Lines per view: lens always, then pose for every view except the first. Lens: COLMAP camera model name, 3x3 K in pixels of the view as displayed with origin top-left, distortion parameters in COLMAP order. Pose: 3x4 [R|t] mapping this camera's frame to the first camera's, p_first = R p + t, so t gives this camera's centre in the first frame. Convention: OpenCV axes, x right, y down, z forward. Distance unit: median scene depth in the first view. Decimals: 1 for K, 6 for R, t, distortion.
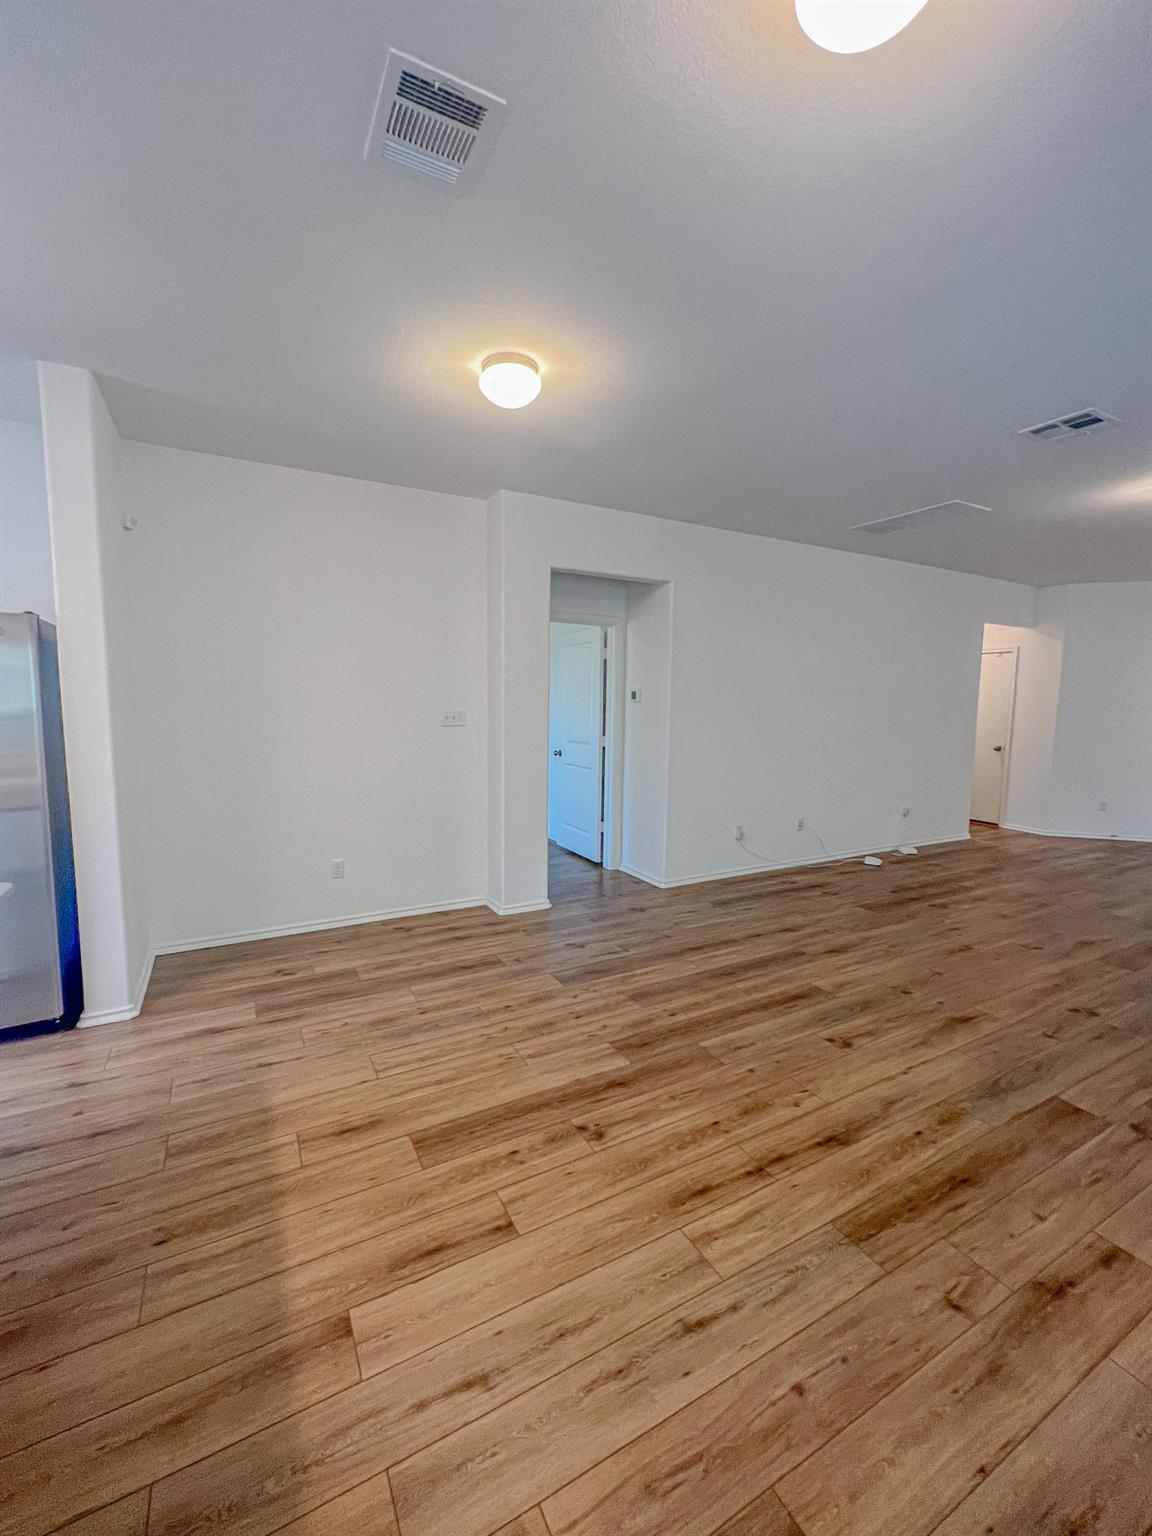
lens RADIAL K [[630.1, 0, 568.5], [0, 630.1, 764.0], [0, 0, 1]] dist [0.000934, 0.000253]
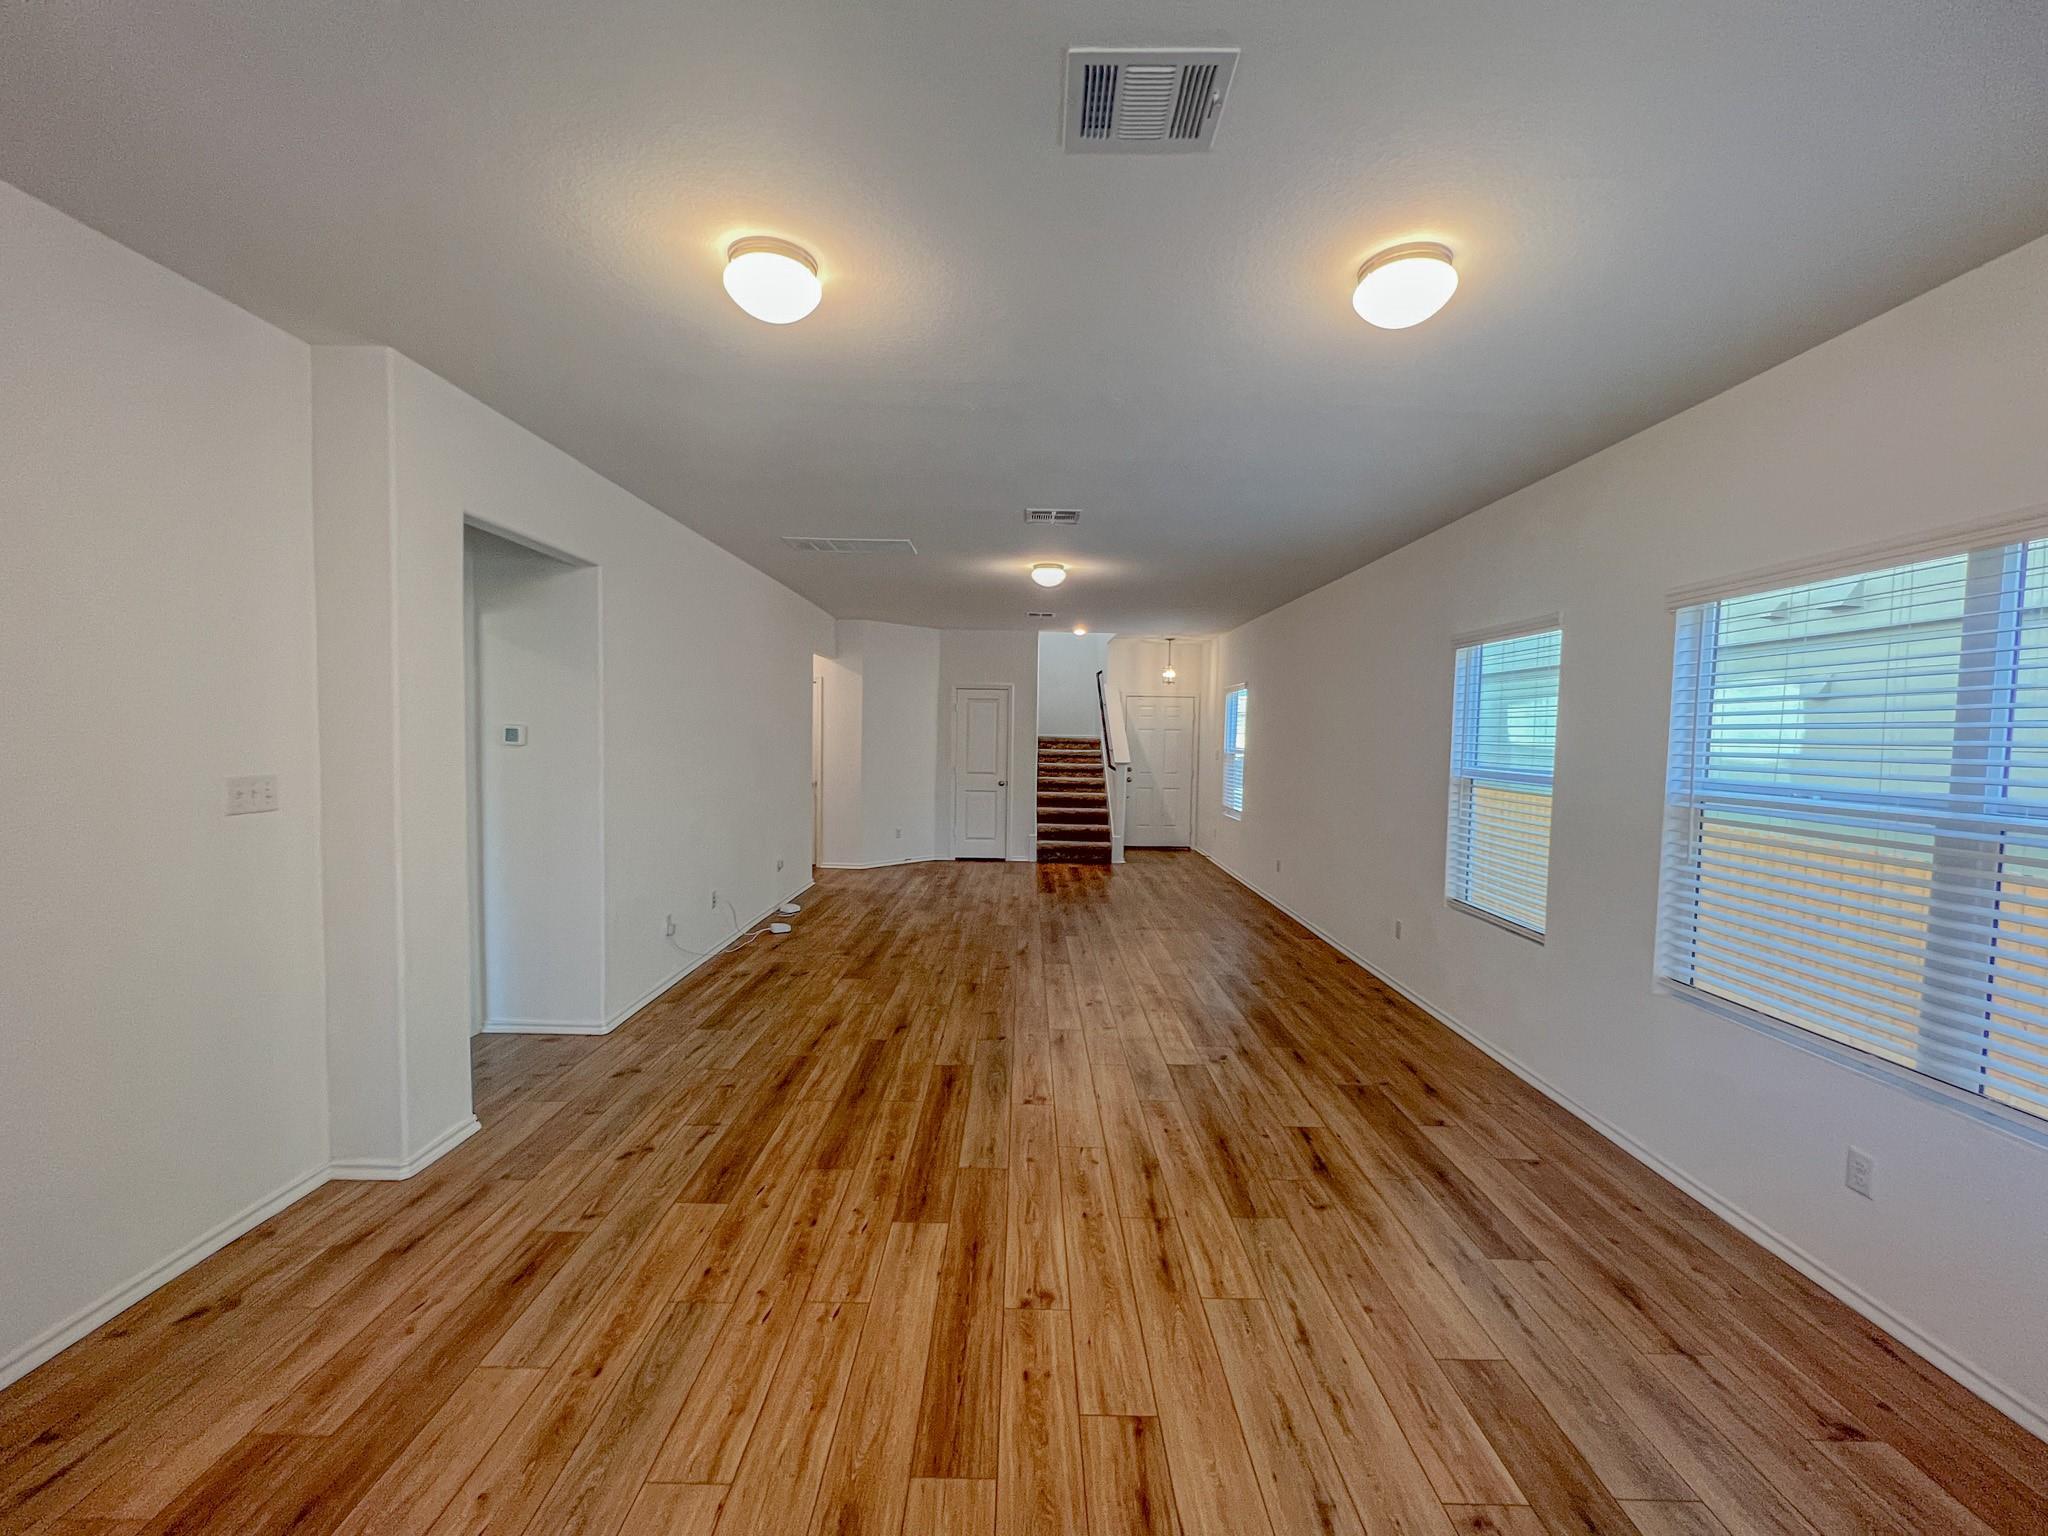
lens RADIAL K [[830.5, 0, 1019.9], [0, 830.5, 771.9], [0, 0, 1]] dist [-0.001082, 0.000159]
pose [[0.479931, -0.045357, 0.876133, -0.580481], [0.078207, 0.996899, 0.008768, -0.068161], [-0.873813, 0.064312, 0.481990, 0.305348]]
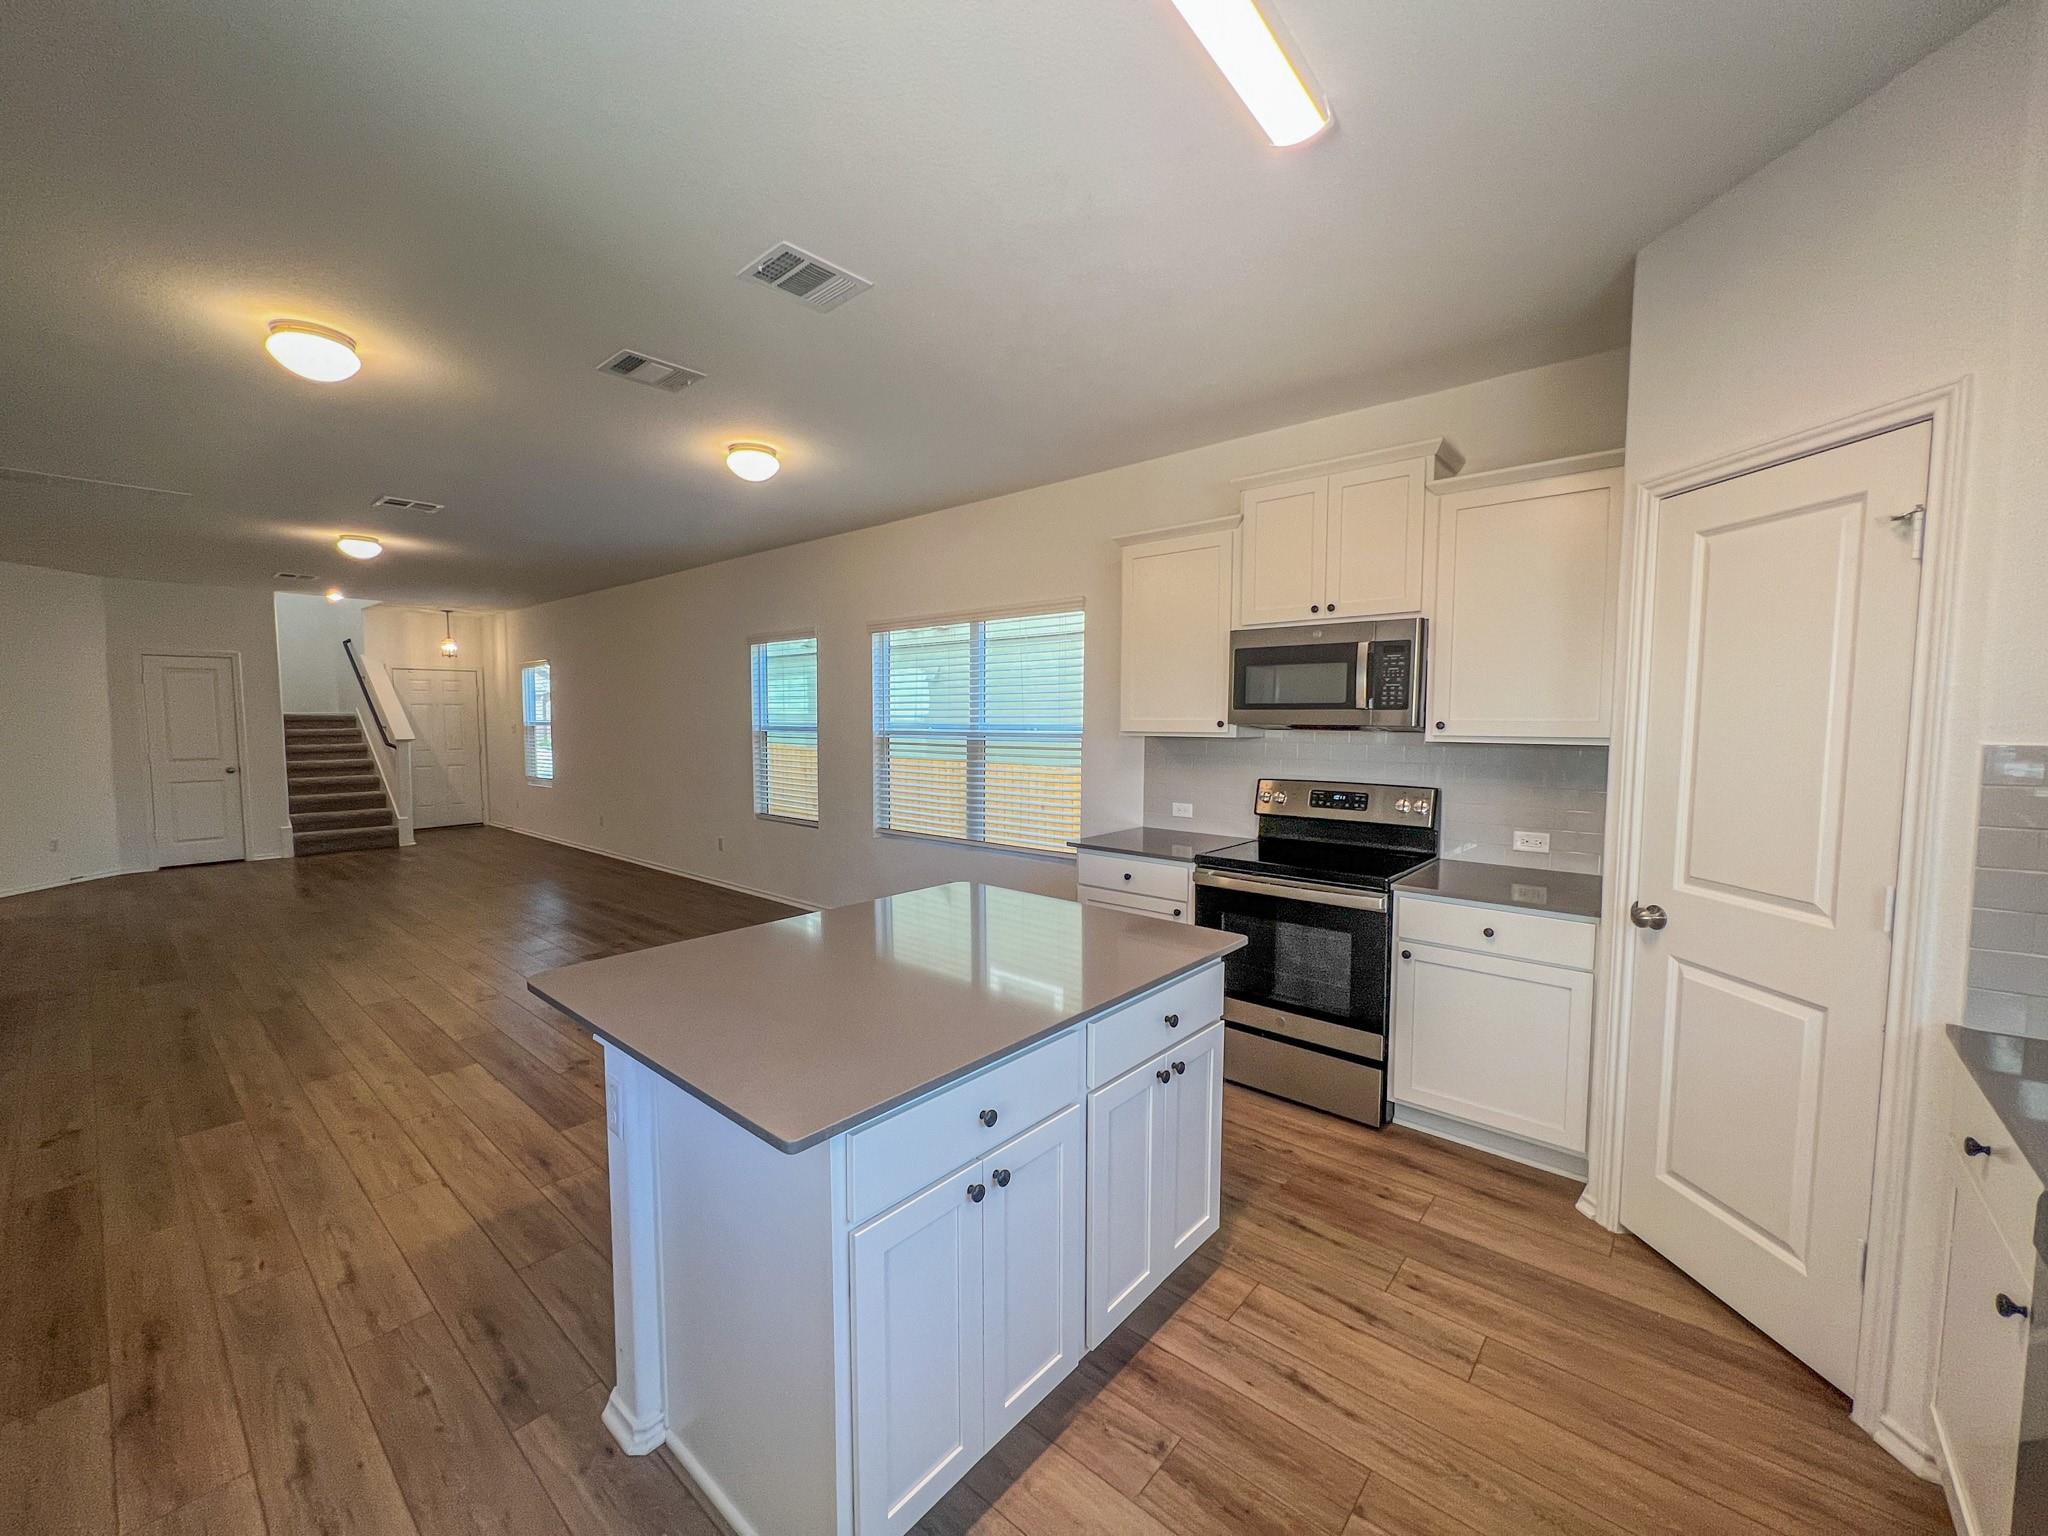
lens RADIAL K [[830.5, 0, 1019.9], [0, 830.5, 771.9], [0, 0, 1]] dist [-0.001082, 0.000159]
pose [[-0.348856, -0.076833, 0.934022, -1.173730], [0.094445, 0.988678, 0.116604, -0.068862], [-0.932405, 0.128892, -0.337649, 0.437025]]
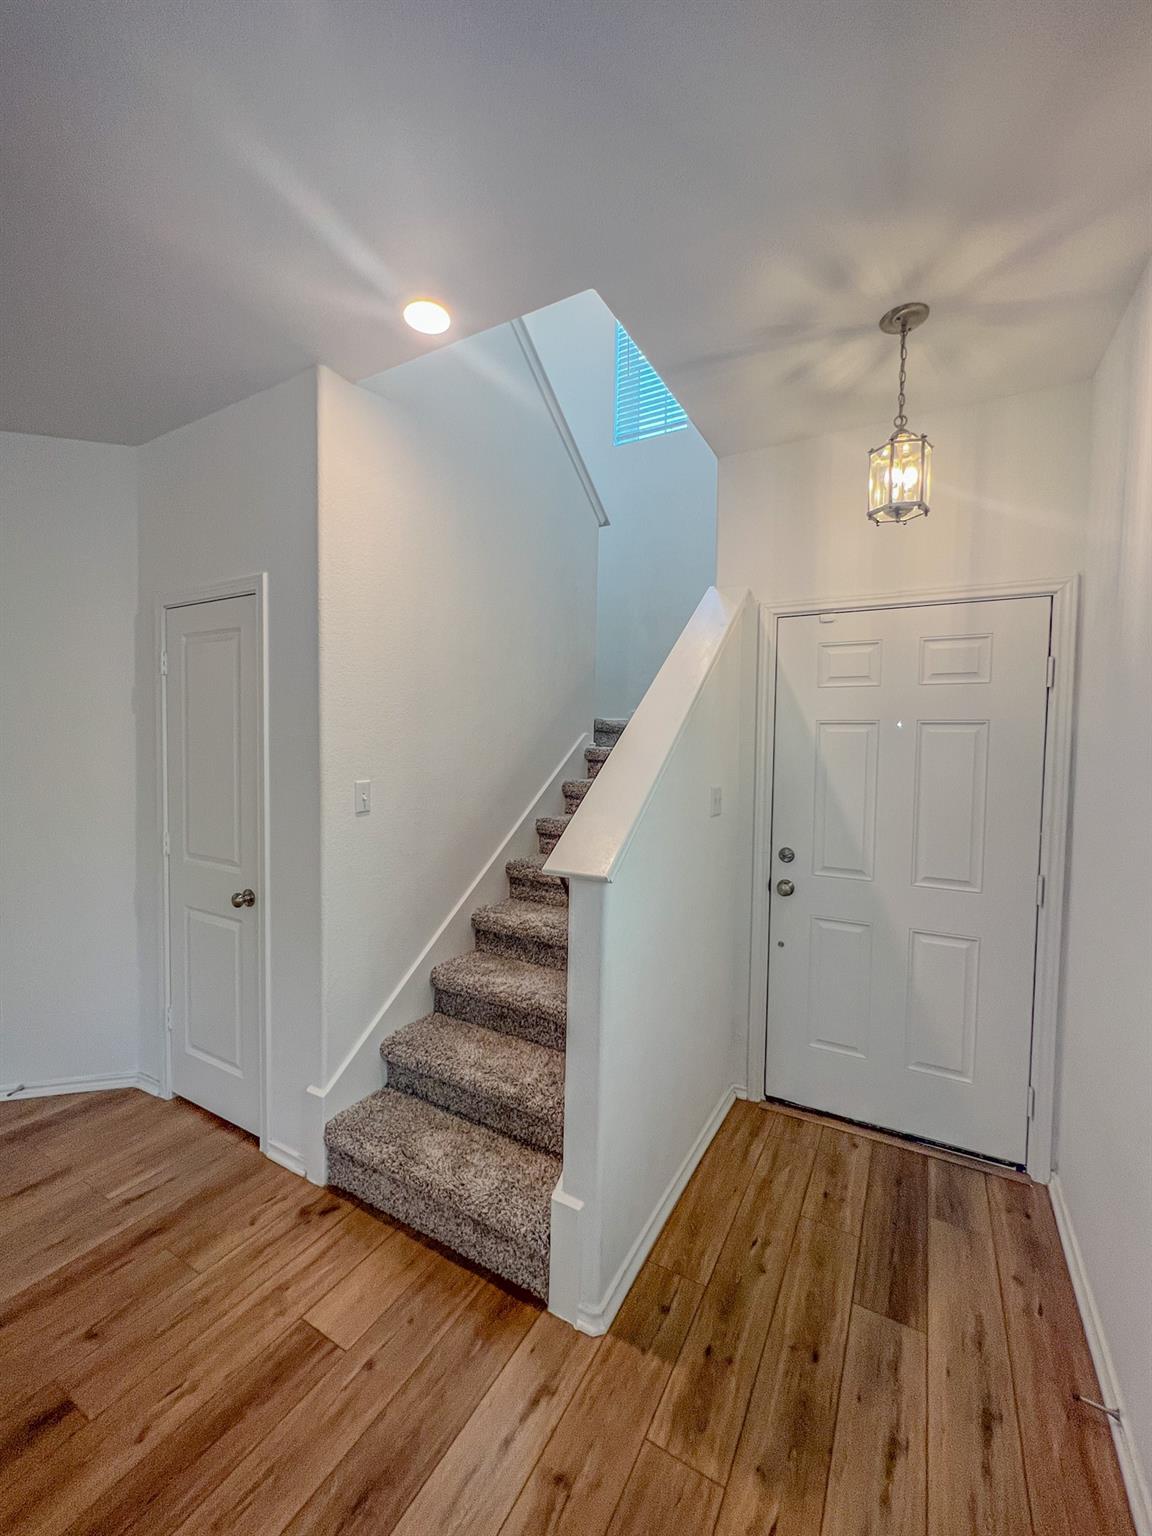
lens RADIAL K [[627.1, 0, 576.7], [0, 627.1, 765.3], [0, 0, 1]] dist [0.000680, 0.000136]
pose [[0.849948, -0.022724, 0.526377, 1.994926], [0.048696, 0.998181, -0.035537, -0.114486], [-0.524612, 0.055837, 0.849508, 1.011896]]
